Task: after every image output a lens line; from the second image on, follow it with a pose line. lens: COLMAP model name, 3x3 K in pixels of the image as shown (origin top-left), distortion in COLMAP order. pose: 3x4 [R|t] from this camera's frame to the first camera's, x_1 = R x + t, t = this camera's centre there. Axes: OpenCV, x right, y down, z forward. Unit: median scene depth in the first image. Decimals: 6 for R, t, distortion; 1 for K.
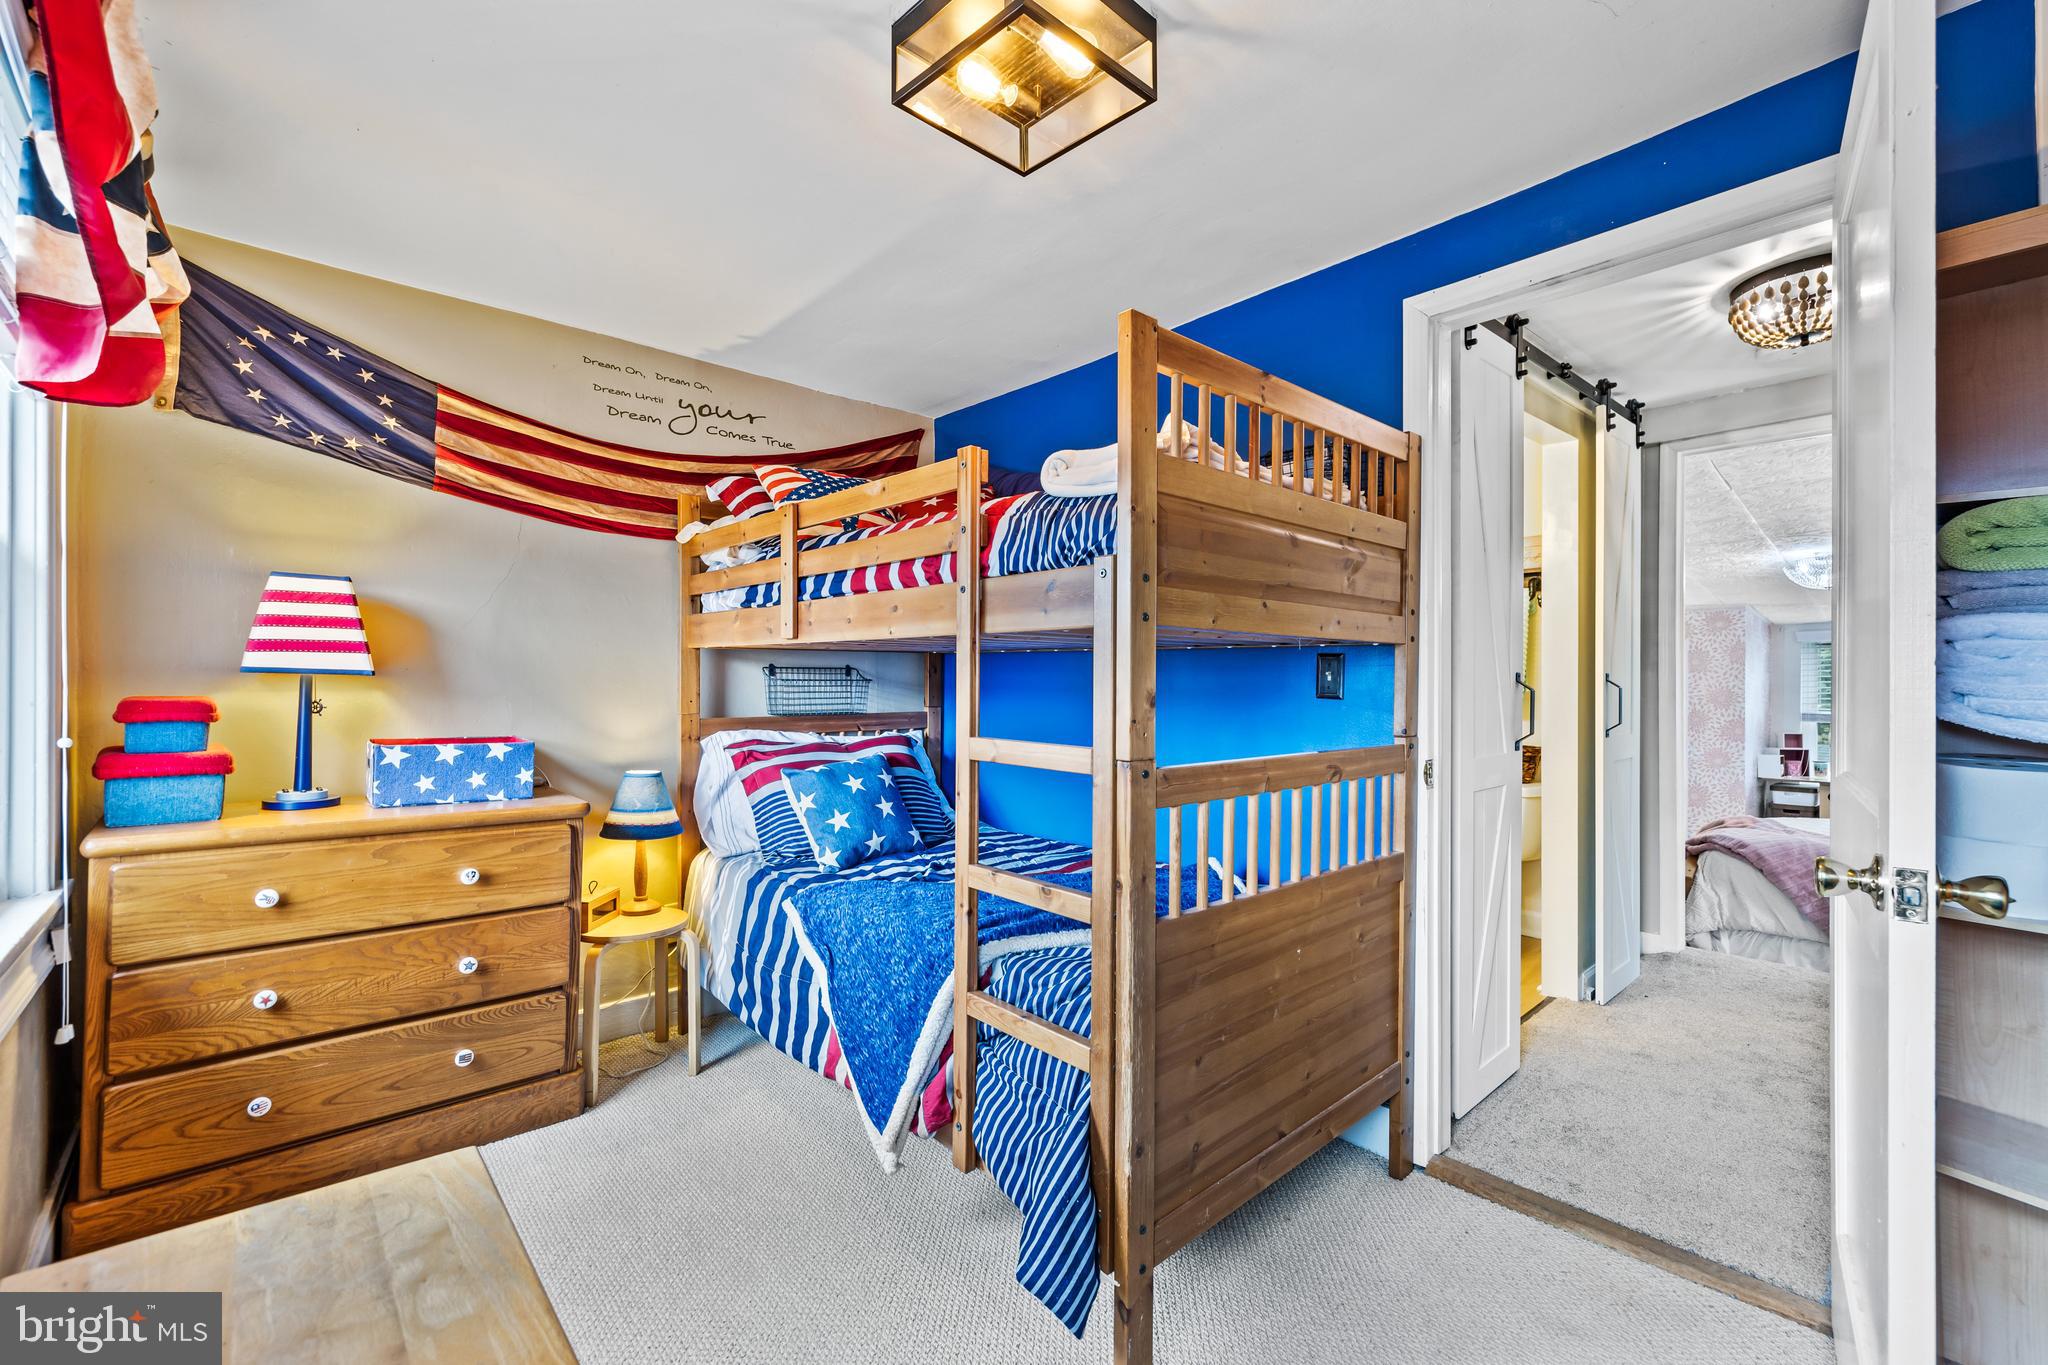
lens RADIAL K [[875.0, 0, 1024.7], [0, 875.0, 685.6], [0, 0, 1]] dist [0.004941, 0.000457]
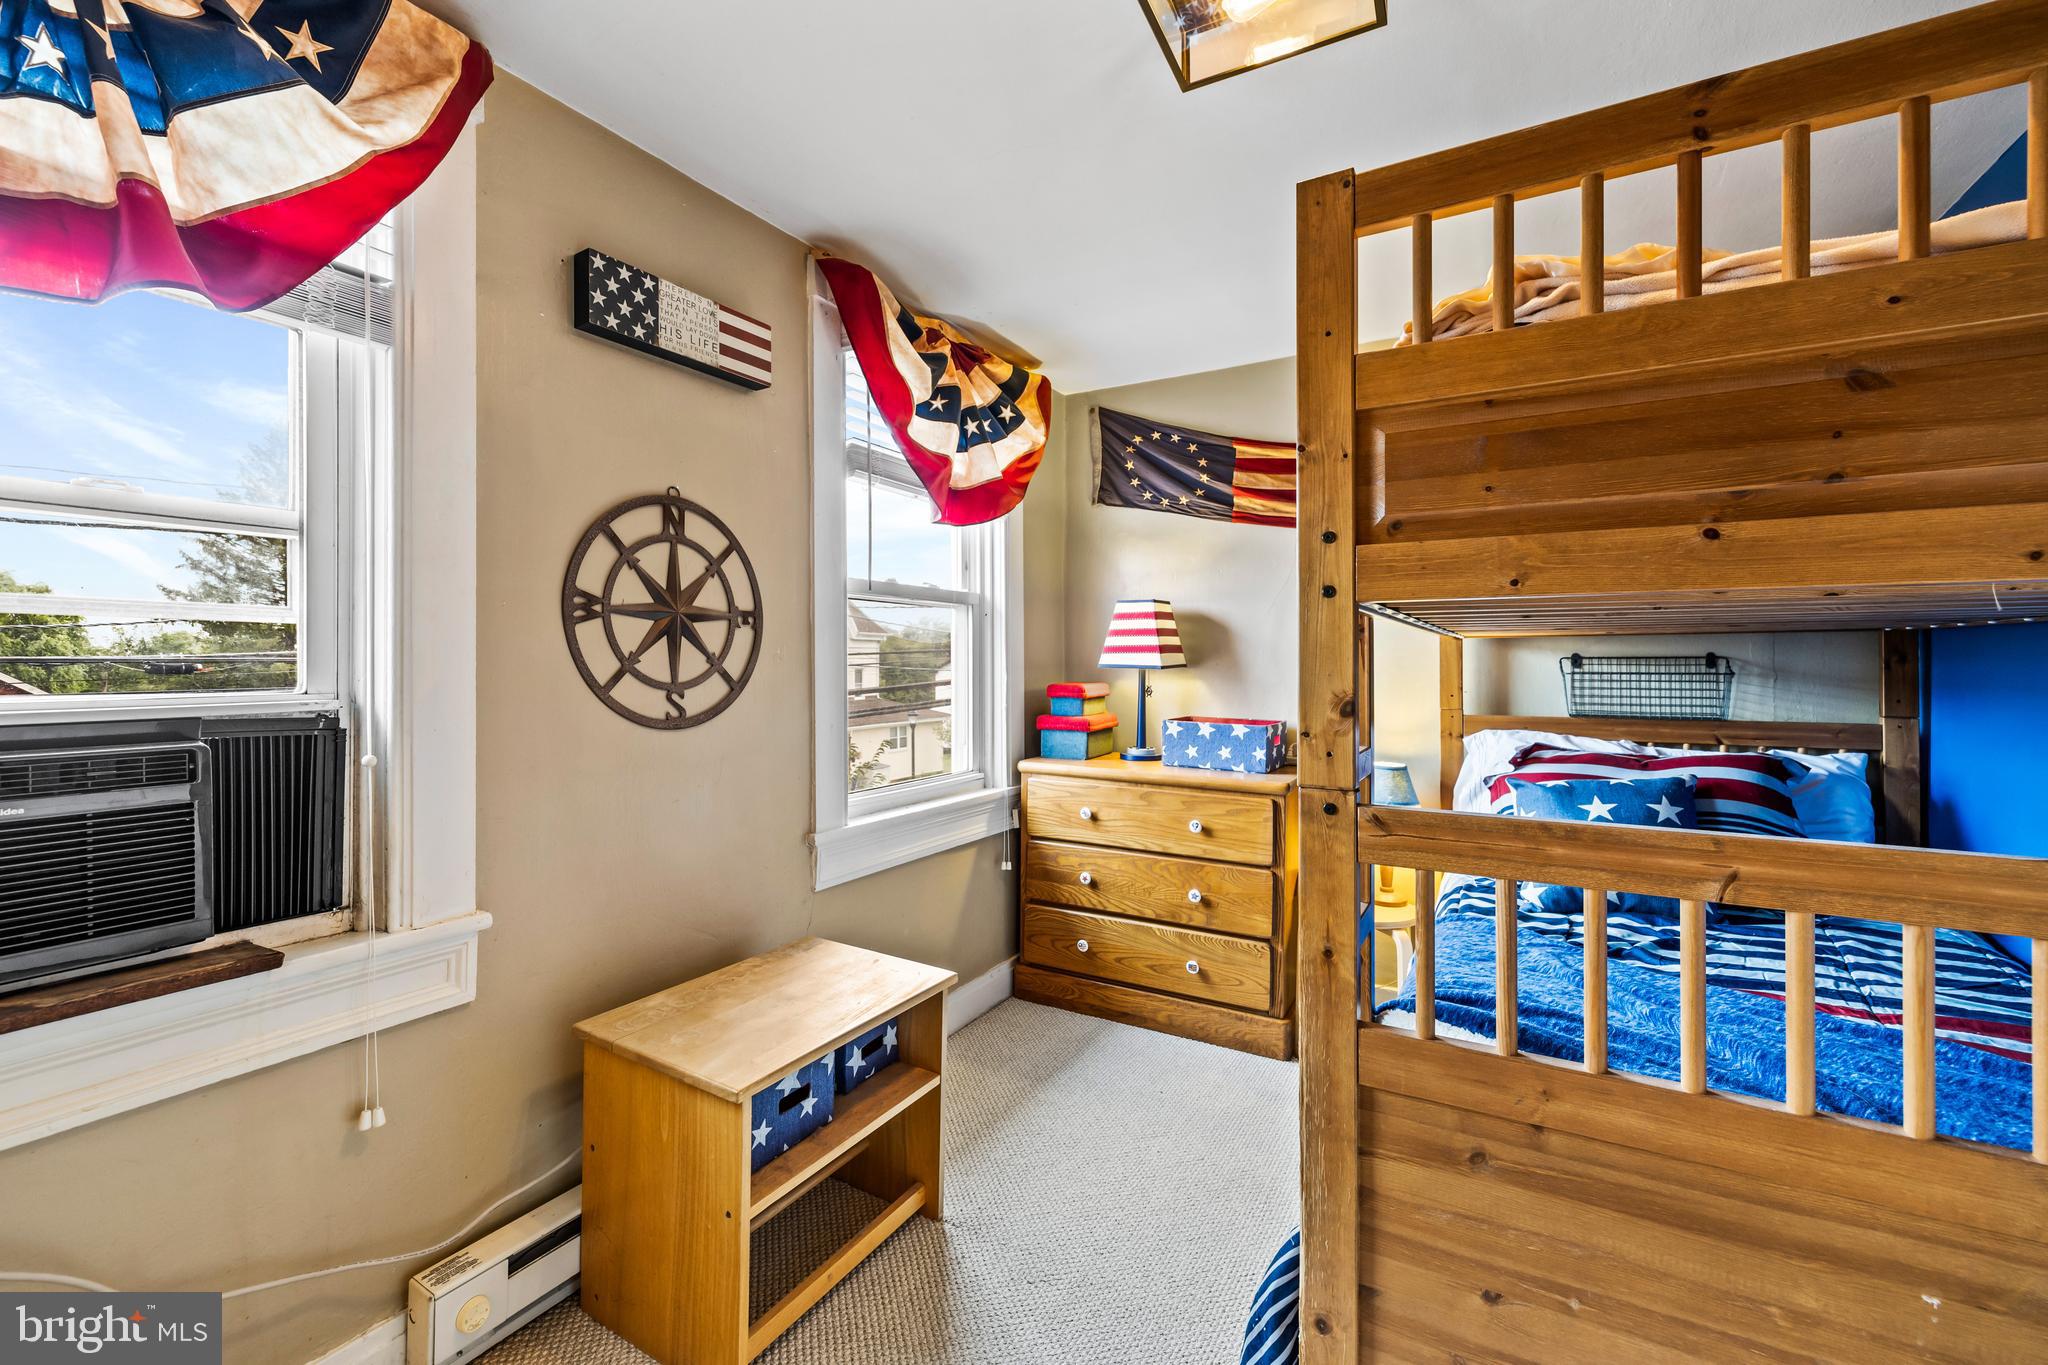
lens RADIAL K [[875.0, 0, 1007.2], [0, 875.0, 672.6], [0, 0, 1]] dist [0.004941, 0.000457]
pose [[0.300081, 0.004292, -0.953904, 0.482322], [-0.006614, 0.999975, 0.002418, -0.007544], [0.953891, 0.005583, 0.300102, 0.341844]]
